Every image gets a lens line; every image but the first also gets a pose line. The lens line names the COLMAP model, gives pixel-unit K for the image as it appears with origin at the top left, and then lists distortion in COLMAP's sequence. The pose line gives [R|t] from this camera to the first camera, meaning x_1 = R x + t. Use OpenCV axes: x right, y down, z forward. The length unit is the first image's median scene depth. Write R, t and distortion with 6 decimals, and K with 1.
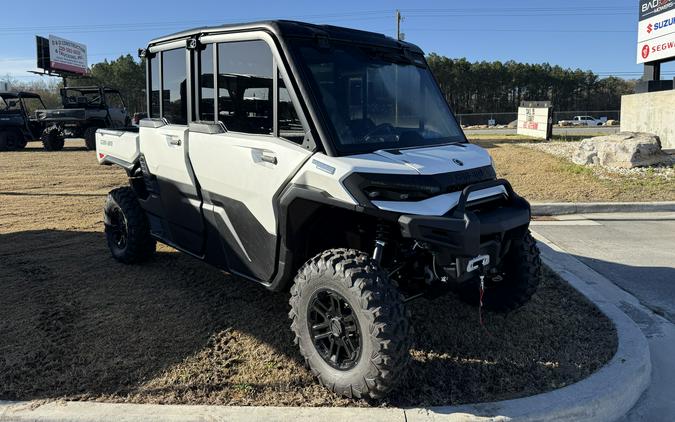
lens RADIAL K [[489.0, 0, 350.7], [0, 489.0, 210.8], [0, 0, 1]] dist [-0.000759, -0.001881]
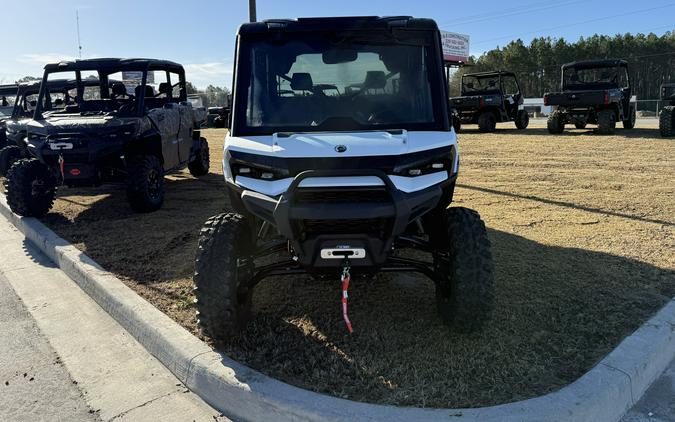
lens RADIAL K [[481.5, 0, 336.0], [0, 481.5, 218.5], [0, 0, 1]] dist [0.040967, -0.000319]
pose [[0.694989, 0.157072, -0.701655, 0.904840], [-0.123212, 0.987430, 0.099004, -0.055156], [0.708385, 0.017646, 0.705606, 0.306194]]
